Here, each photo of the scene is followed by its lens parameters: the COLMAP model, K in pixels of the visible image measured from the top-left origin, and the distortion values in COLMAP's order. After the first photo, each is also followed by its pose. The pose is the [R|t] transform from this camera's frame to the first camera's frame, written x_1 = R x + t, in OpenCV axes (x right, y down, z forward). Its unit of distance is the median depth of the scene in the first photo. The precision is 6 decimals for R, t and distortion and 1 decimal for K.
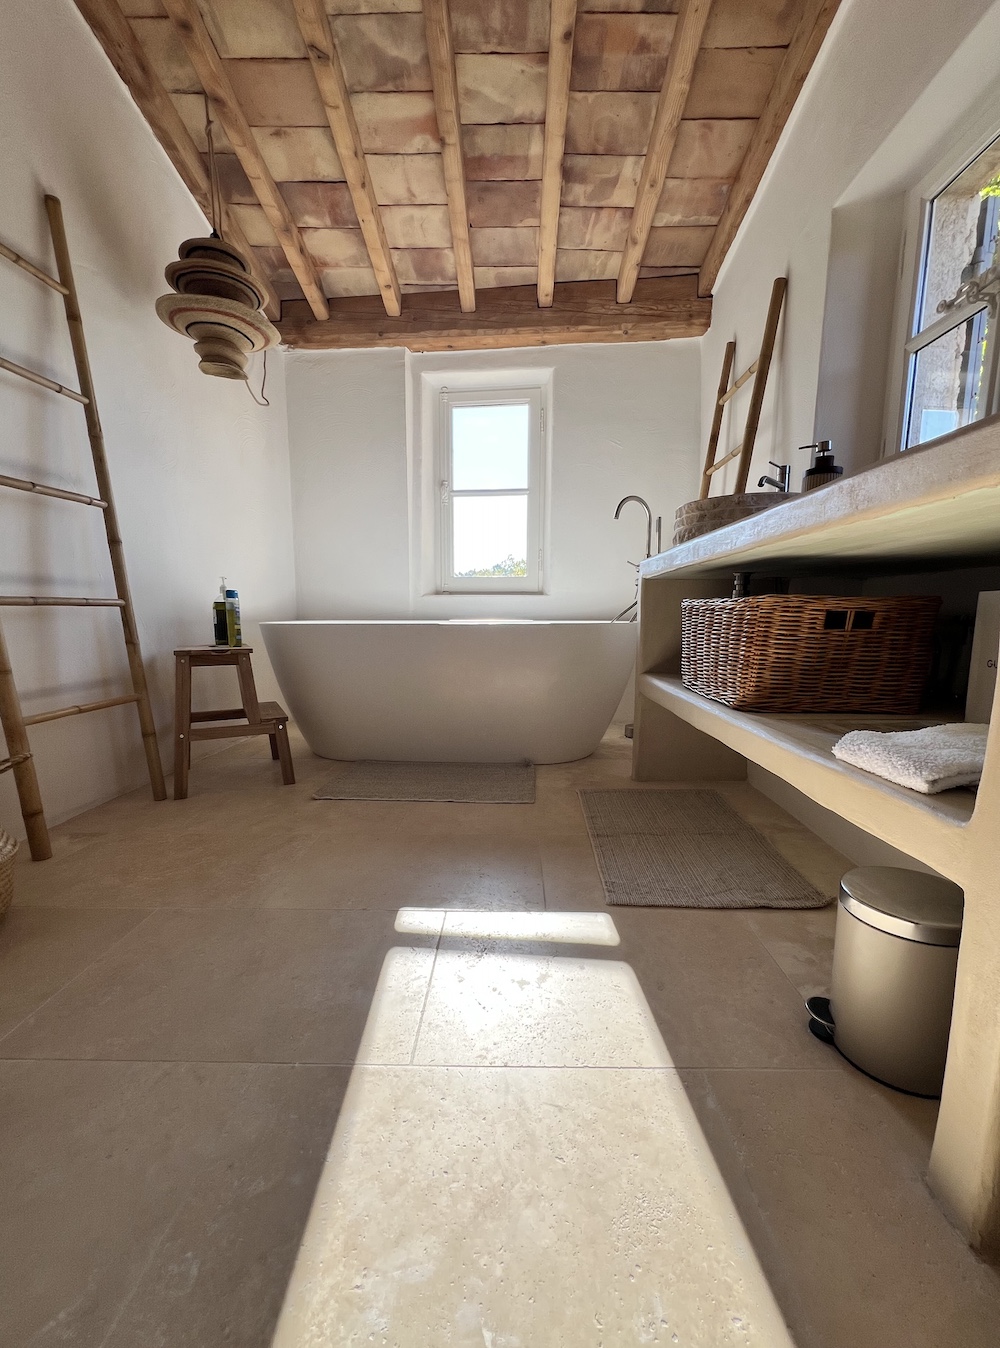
lens RADIAL K [[552.9, 0, 502.5], [0, 552.9, 707.0], [0, 0, 1]] dist [-0.000340, 0.000443]
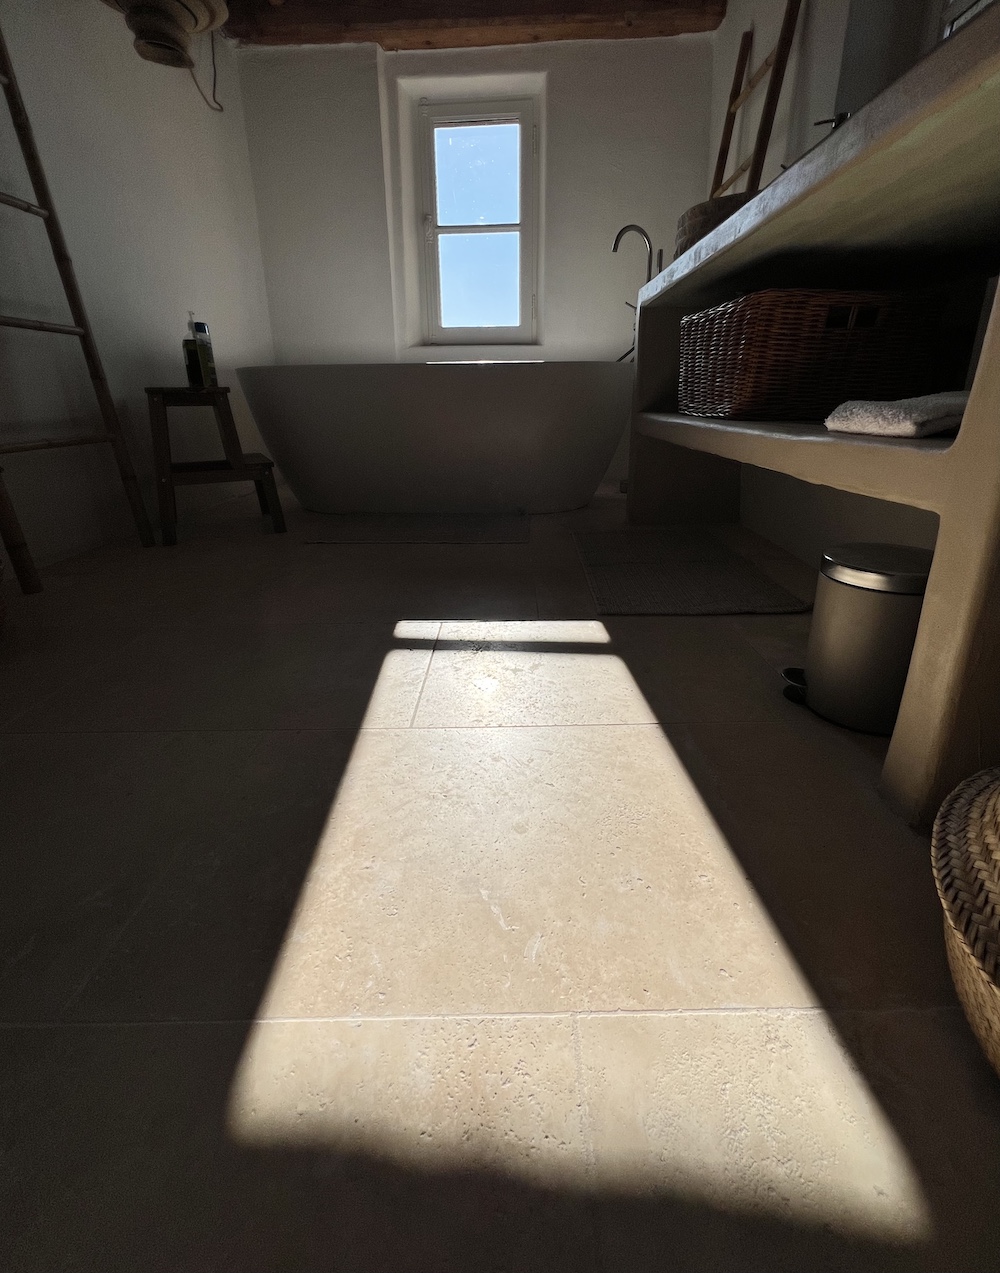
lens RADIAL K [[553.3, 0, 515.5], [0, 553.3, 590.2], [0, 0, 1]] dist [-0.003684, 0.001997]
pose [[0.999446, -0.017409, 0.028369, 0.003854], [0.012554, 0.986527, 0.163115, 0.086696], [-0.030827, -0.162669, 0.986199, -0.003620]]
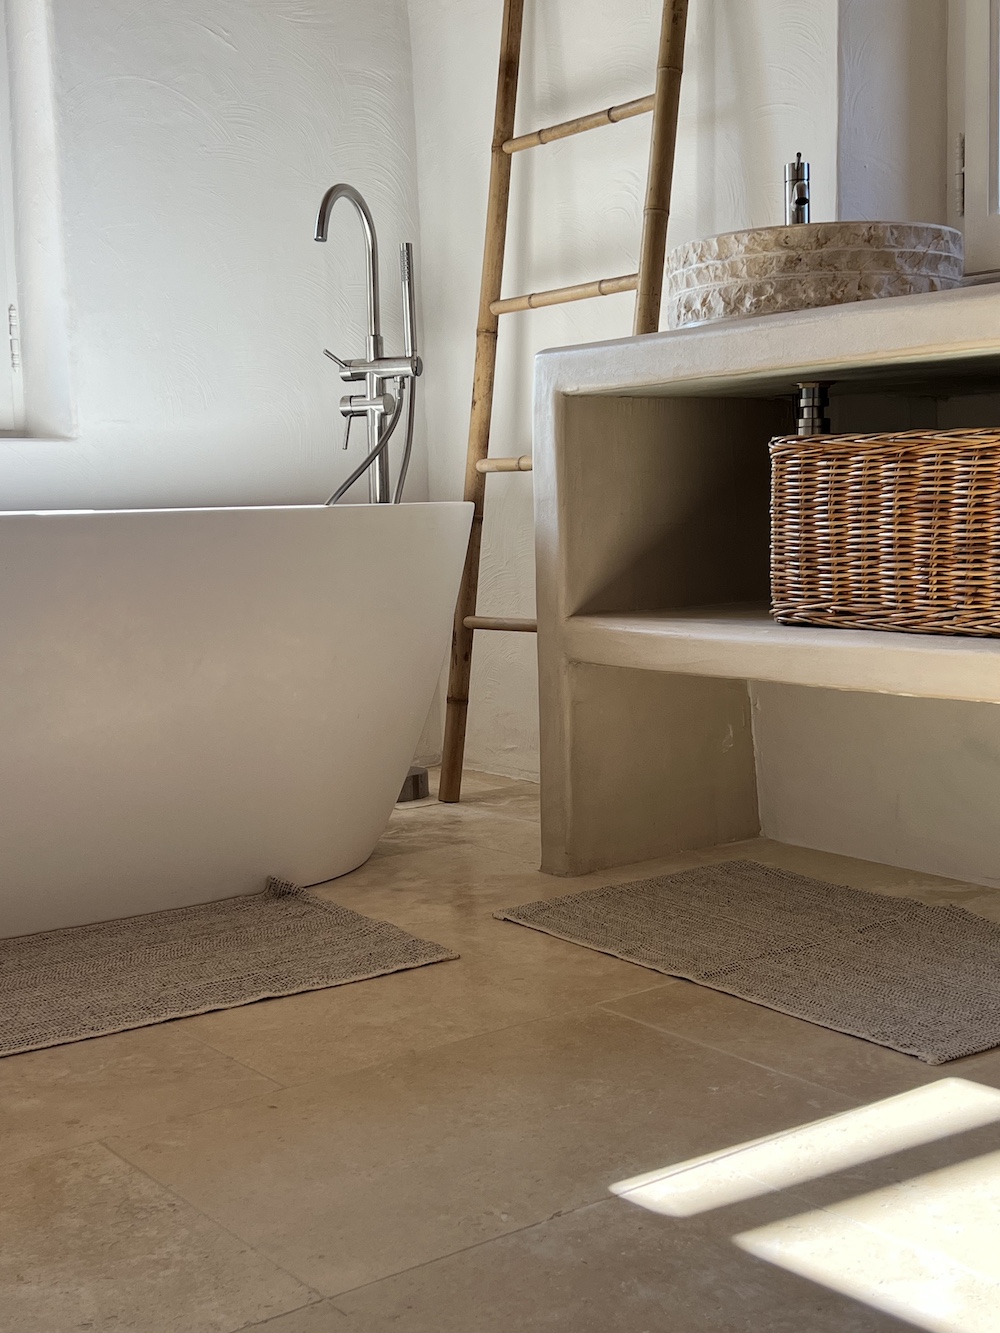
lens RADIAL K [[1700.1, 0, 467.7], [0, 1700.1, 691.4], [0, 0, 1]] dist [0.084191, 0.000000]
pose [[0.784583, -0.089564, 0.613521, -0.624924], [0.125629, 0.991951, -0.015848, 0.007642], [-0.607163, 0.089510, 0.789520, 0.031935]]
